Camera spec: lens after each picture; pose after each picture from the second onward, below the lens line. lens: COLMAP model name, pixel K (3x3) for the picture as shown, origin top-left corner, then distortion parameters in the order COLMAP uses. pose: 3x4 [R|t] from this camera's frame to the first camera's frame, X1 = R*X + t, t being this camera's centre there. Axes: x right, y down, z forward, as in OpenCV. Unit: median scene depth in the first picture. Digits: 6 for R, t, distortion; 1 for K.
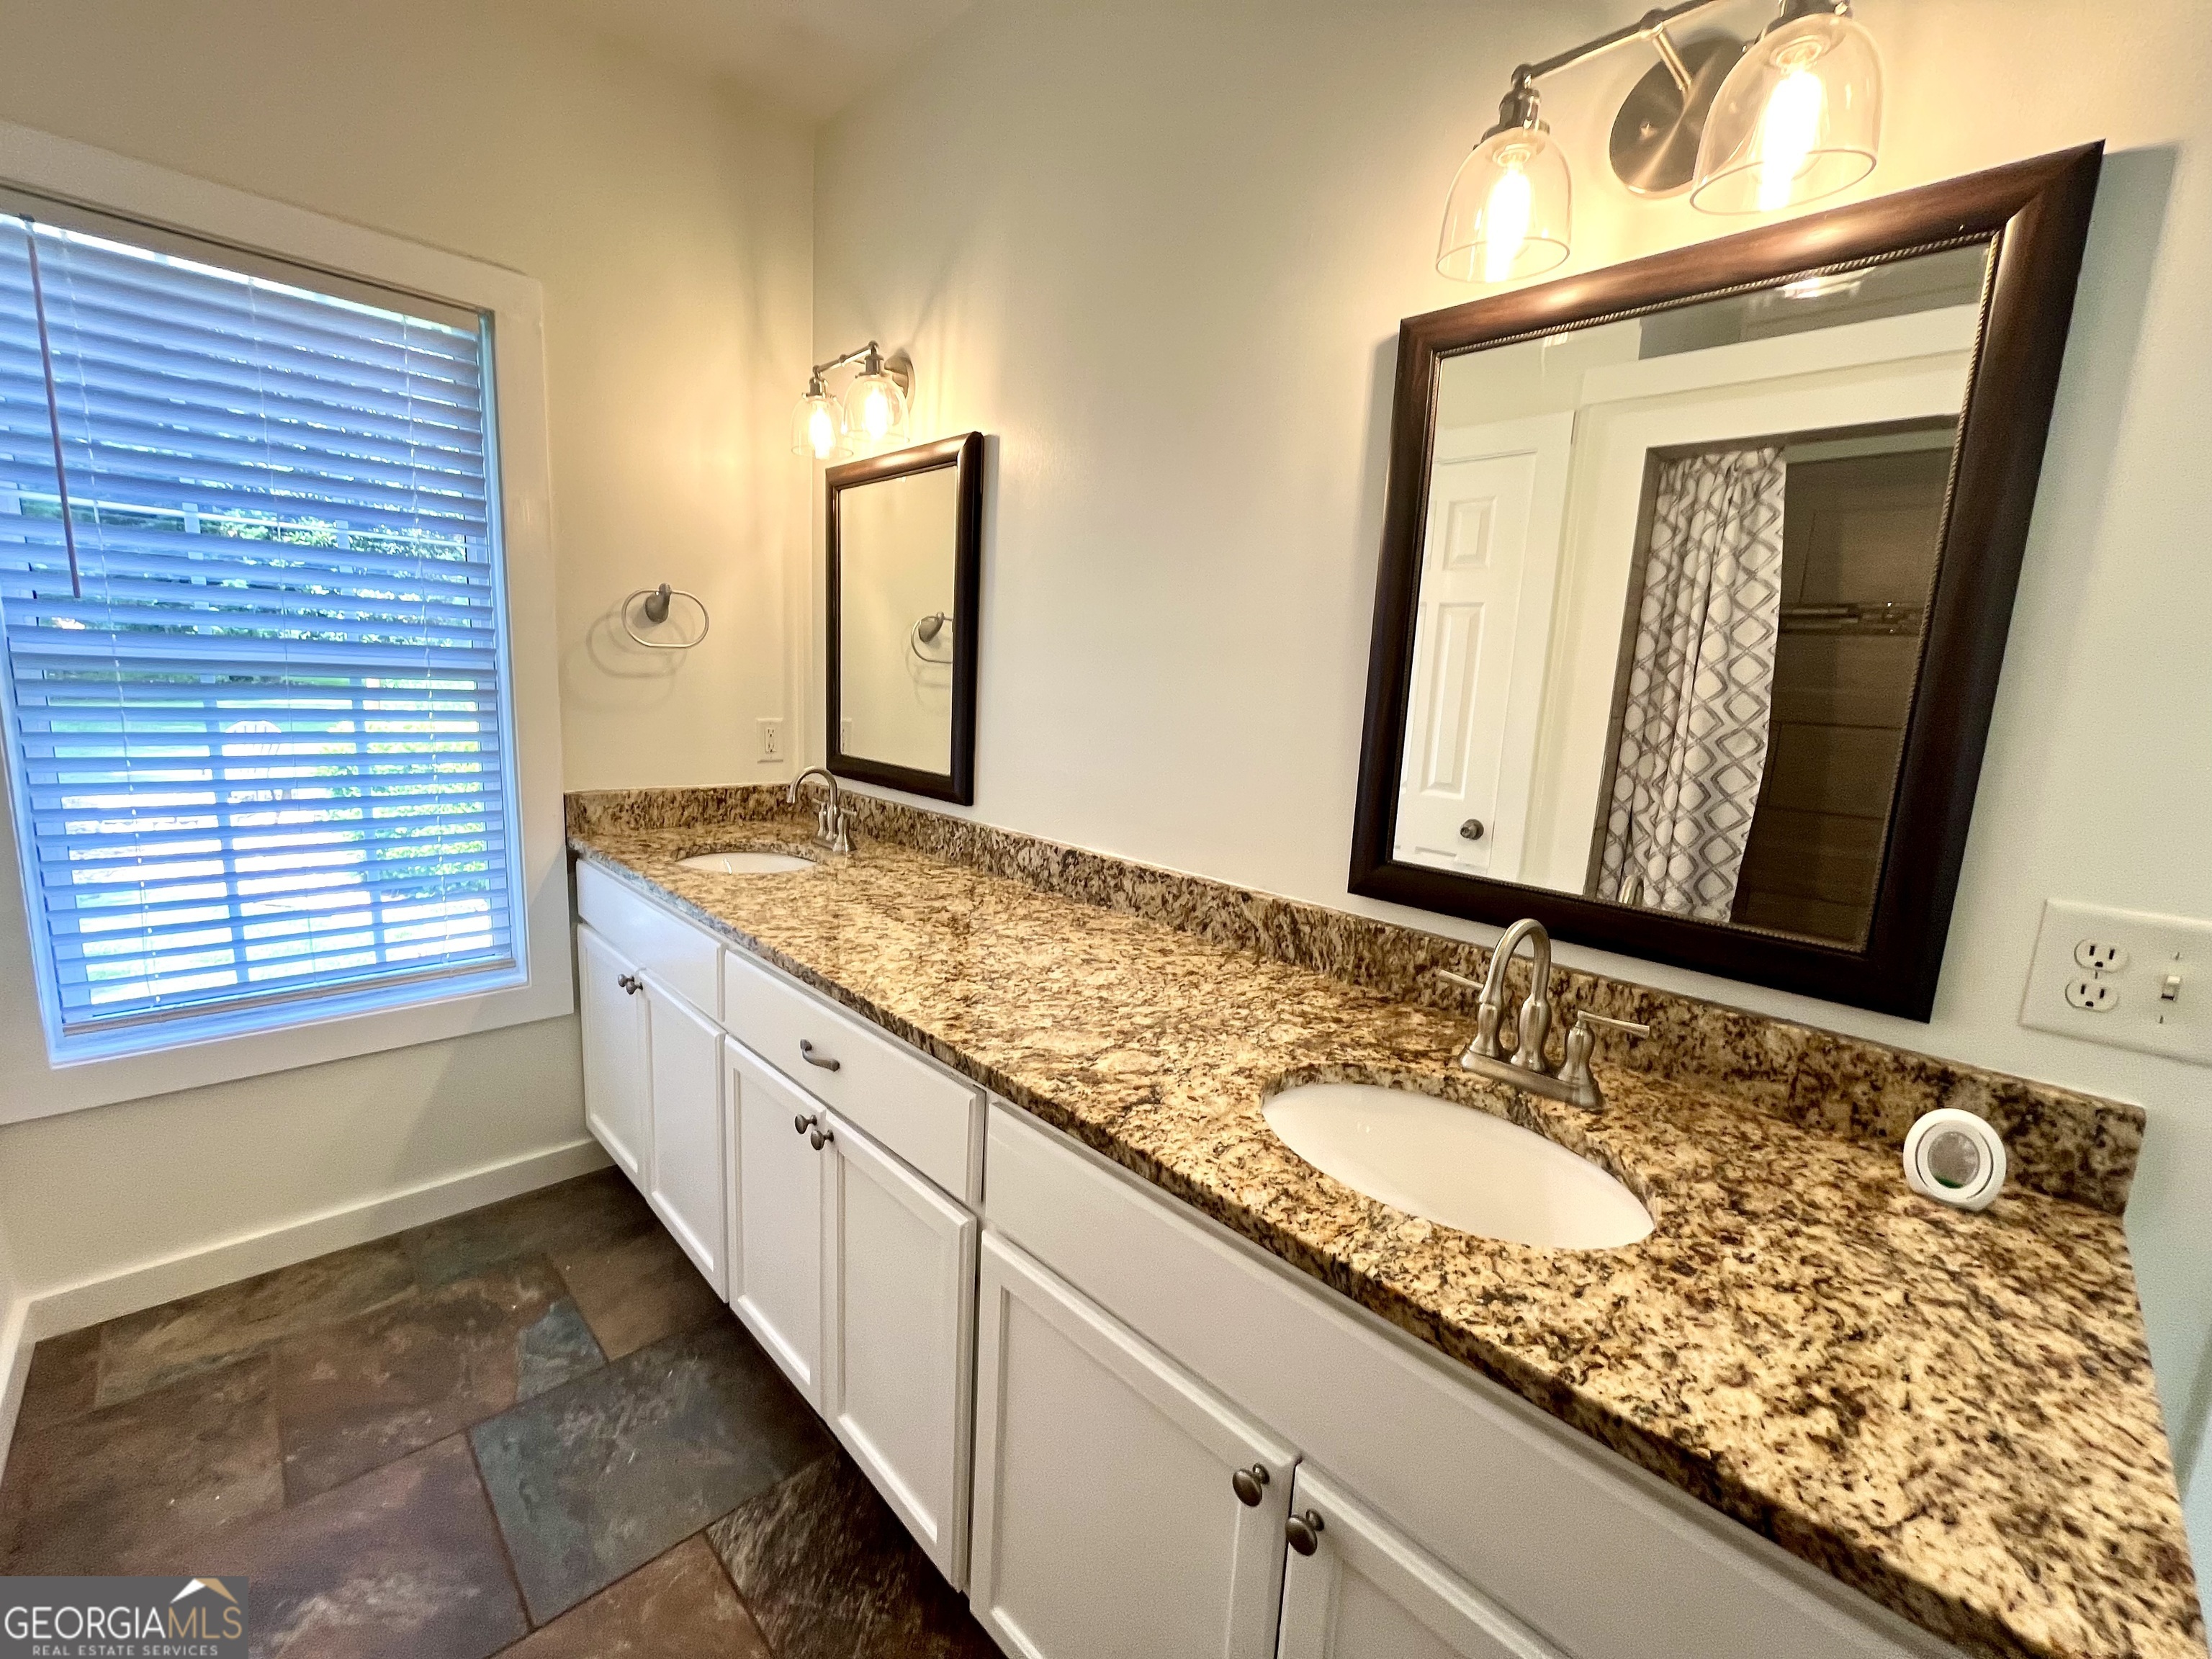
lens RADIAL K [[902.1, 0, 1105.2], [0, 902.1, 828.5], [0, 0, 1]] dist [-0.002321, 0.000624]
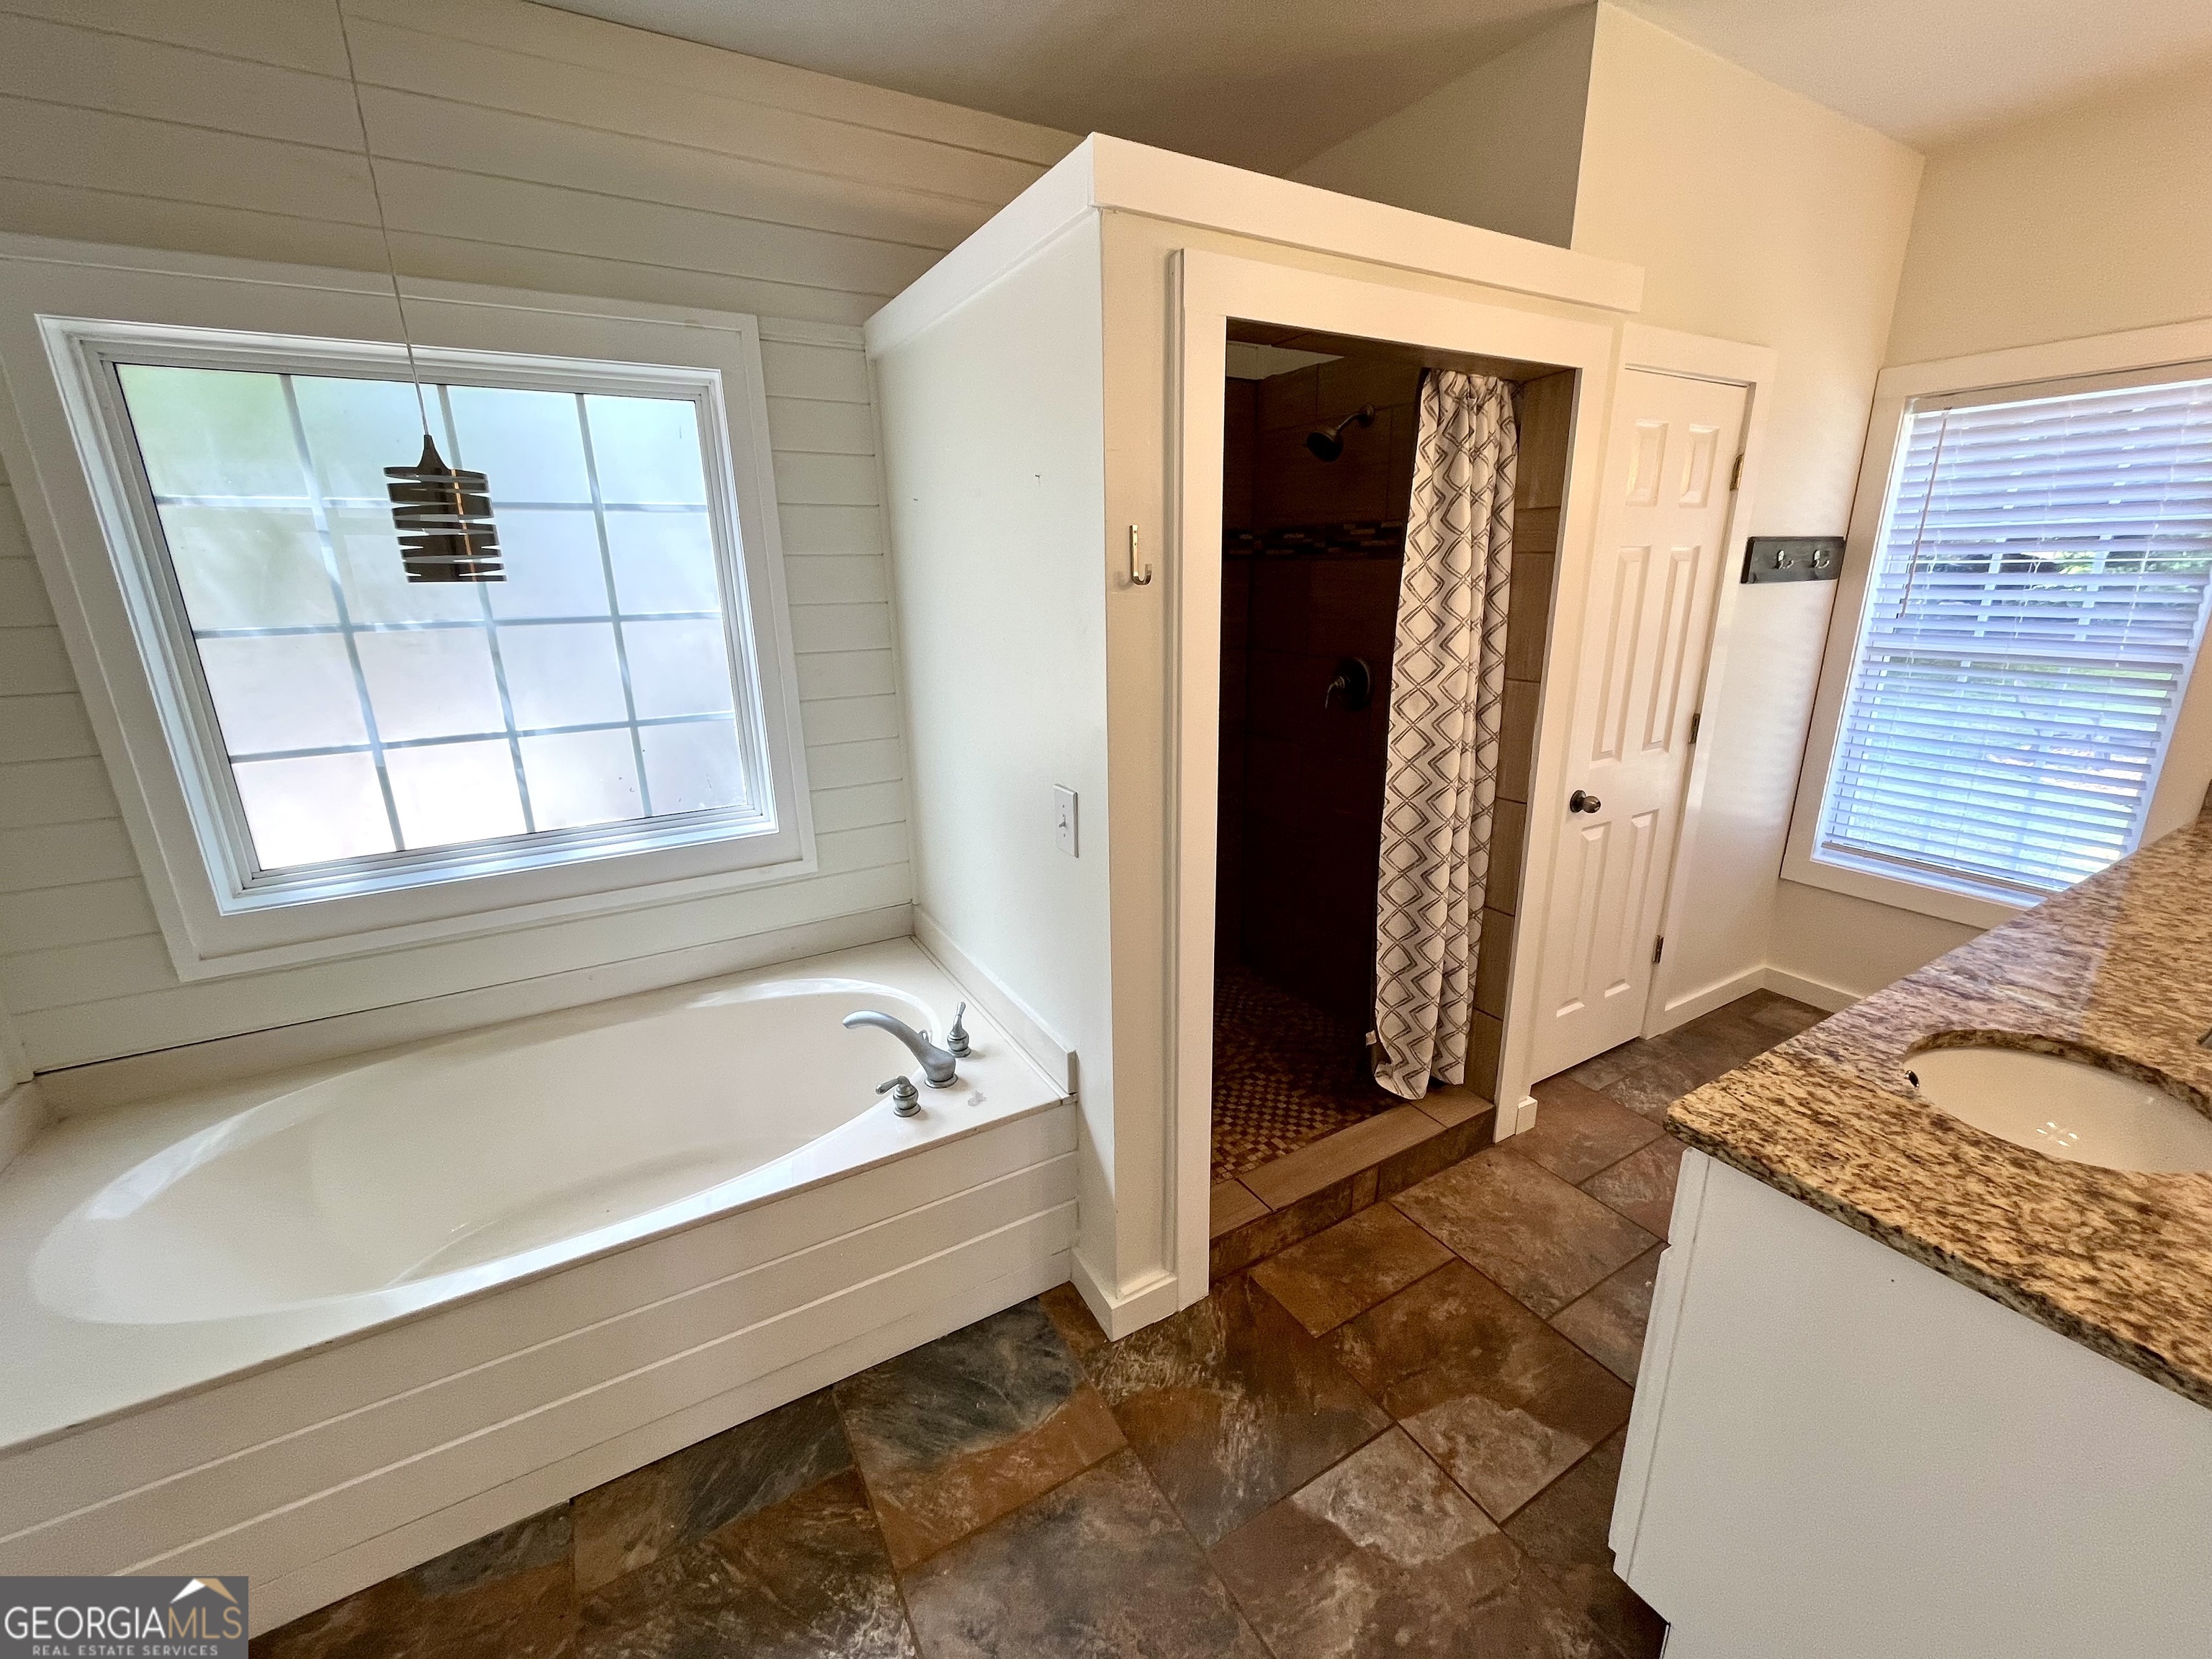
lens RADIAL K [[902.1, 0, 1110.3], [0, 902.1, 830.7], [0, 0, 1]] dist [-0.002321, 0.000624]
pose [[-0.251874, 0.224687, -0.941316, 2.346332], [-0.159625, 0.949707, 0.269402, -0.182856], [0.954505, 0.218113, -0.203341, -0.157907]]
